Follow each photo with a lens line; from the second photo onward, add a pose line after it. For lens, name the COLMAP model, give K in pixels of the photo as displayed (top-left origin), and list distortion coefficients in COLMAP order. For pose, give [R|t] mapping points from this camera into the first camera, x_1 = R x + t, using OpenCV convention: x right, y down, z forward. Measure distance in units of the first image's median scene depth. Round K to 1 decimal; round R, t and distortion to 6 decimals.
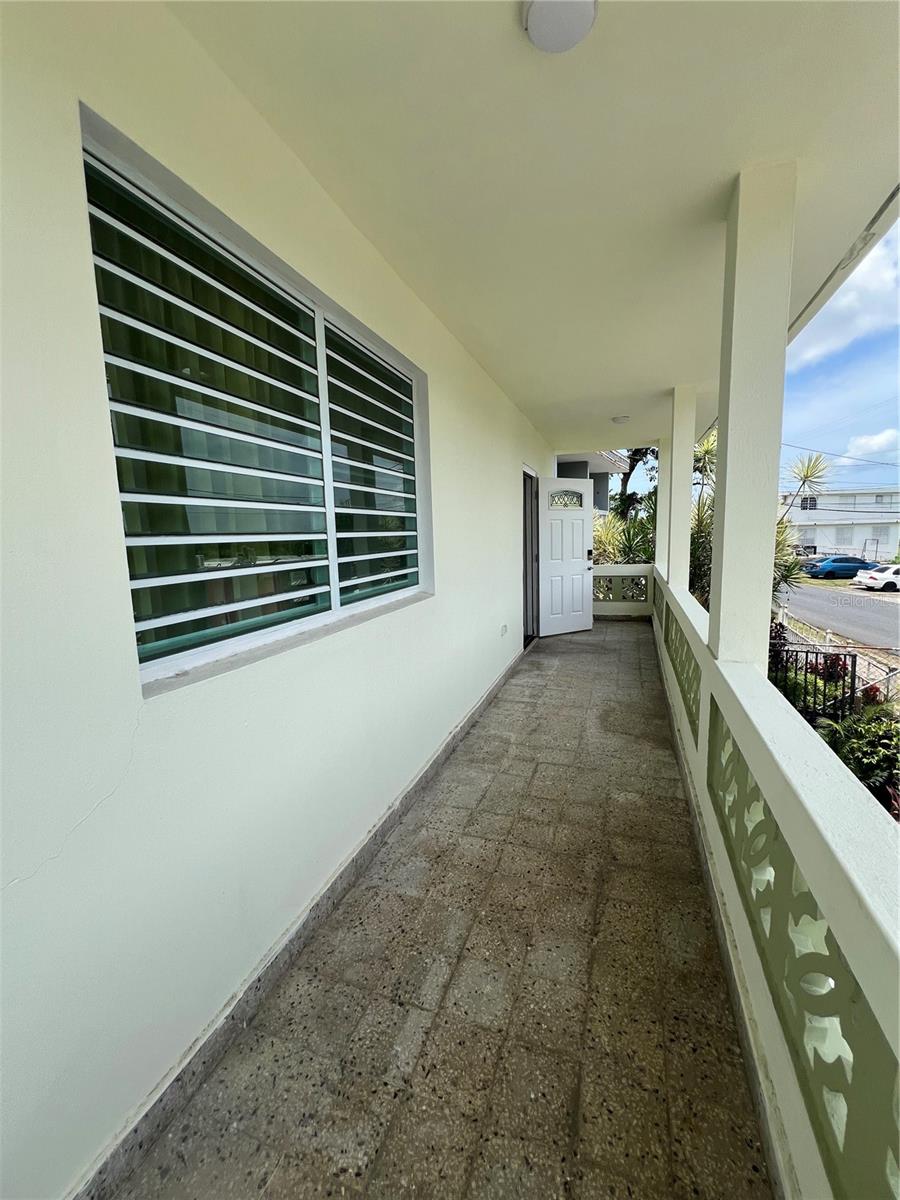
lens RADIAL K [[480.5, 0, 448.5], [0, 480.5, 596.5], [0, 0, 1]] dist [-0.000054, -0.000036]
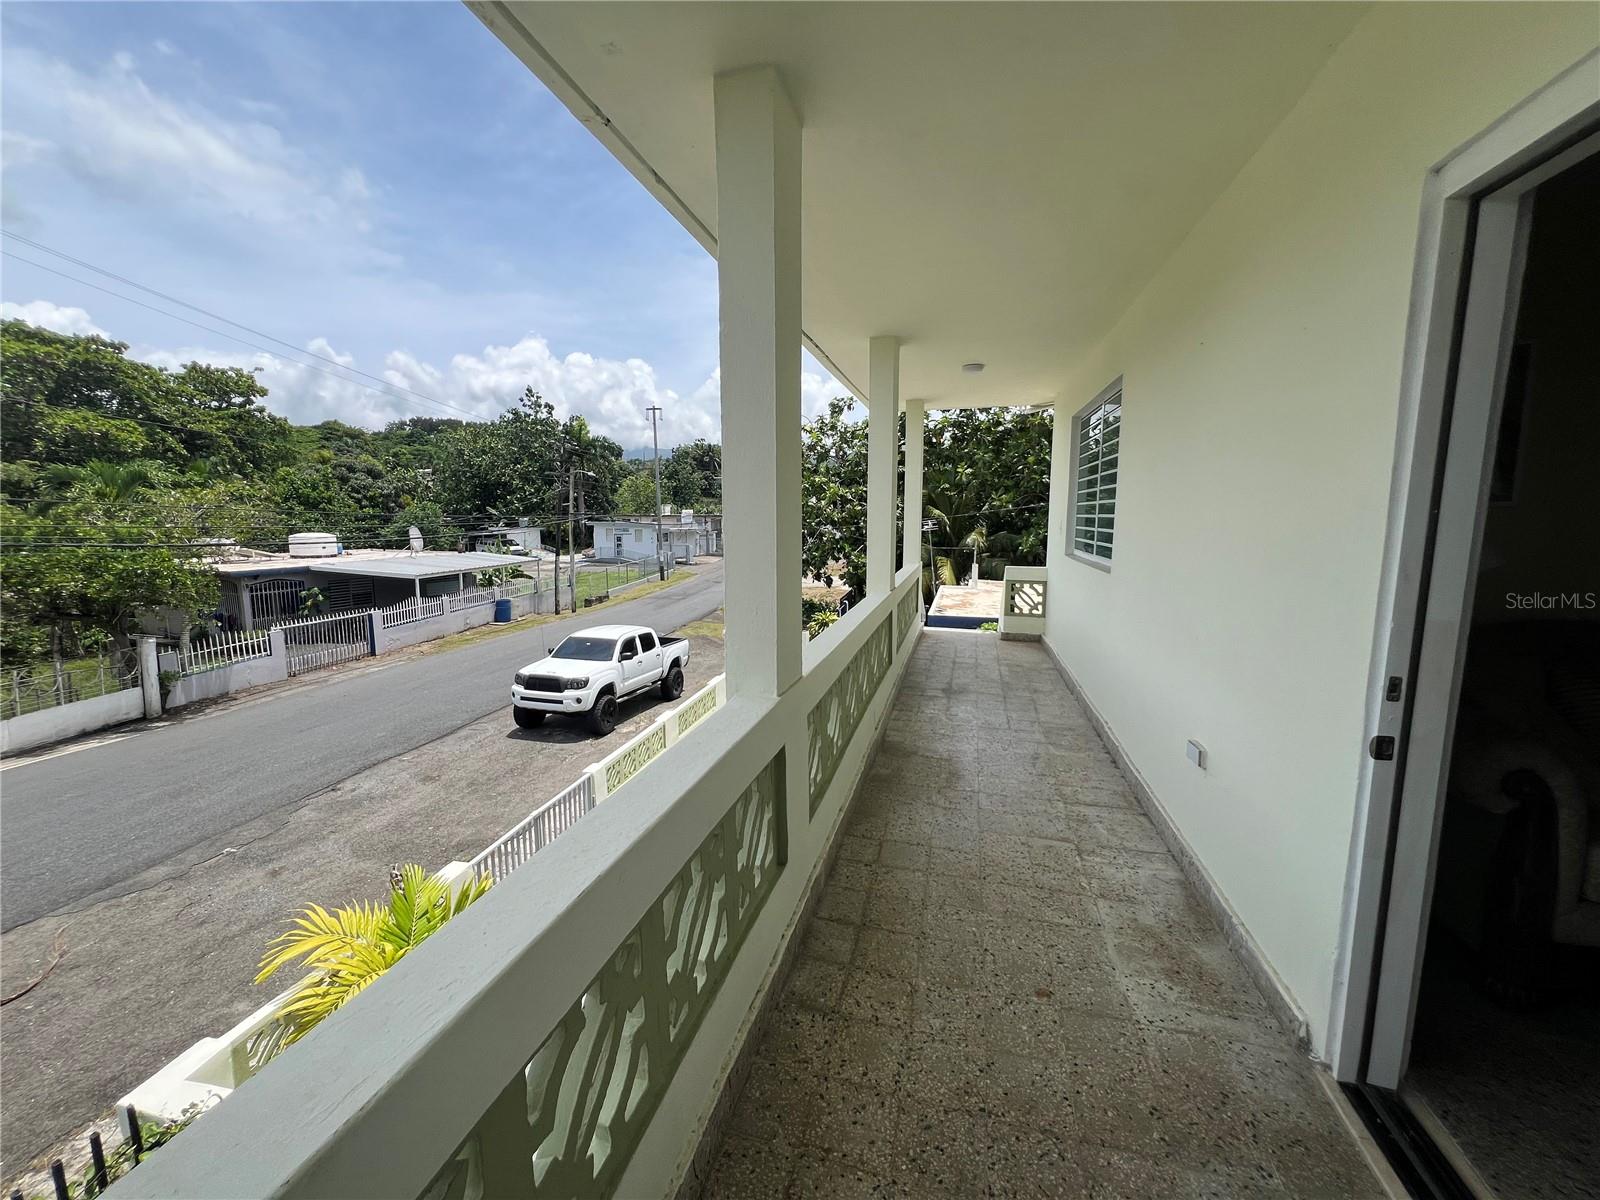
lens RADIAL K [[637.0, 0, 796.5], [0, 637.0, 596.8], [0, 0, 1]] dist [-0.002961, -0.000002]
pose [[-0.995028, 0.040426, -0.091019, 0.653919], [0.014744, 0.963637, 0.266809, -0.277860], [0.098496, 0.264140, -0.959442, 1.878689]]
